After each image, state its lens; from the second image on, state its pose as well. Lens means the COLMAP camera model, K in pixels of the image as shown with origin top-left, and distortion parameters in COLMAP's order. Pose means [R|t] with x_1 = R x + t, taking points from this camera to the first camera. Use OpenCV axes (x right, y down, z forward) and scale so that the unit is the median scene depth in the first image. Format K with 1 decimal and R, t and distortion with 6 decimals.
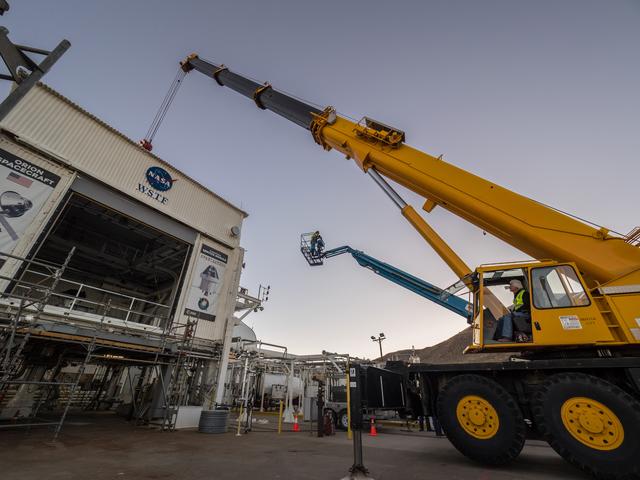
lens RADIAL K [[269.6, 0, 317.7], [0, 269.6, 240.4], [0, 0, 1]] dist [-0.006814, 0.002307]
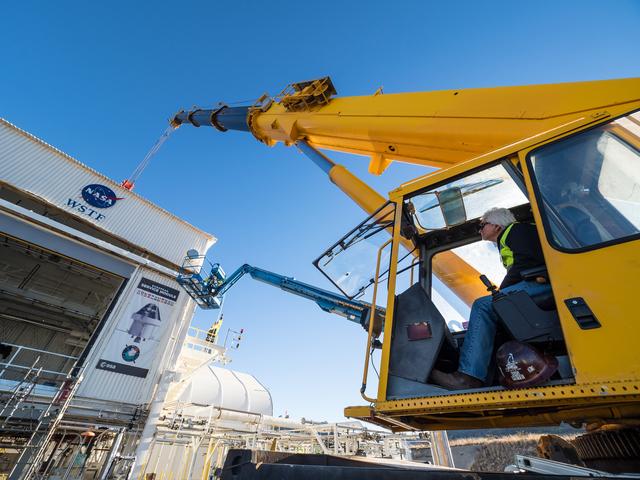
lens RADIAL K [[269.6, 0, 314.2], [0, 269.6, 237.6], [0, 0, 1]] dist [-0.006814, 0.002307]
pose [[0.981412, -0.117106, -0.152044, 0.245234], [0.085208, 0.975766, -0.201545, 0.109962], [0.171962, 0.184843, 0.967606, 0.277282]]
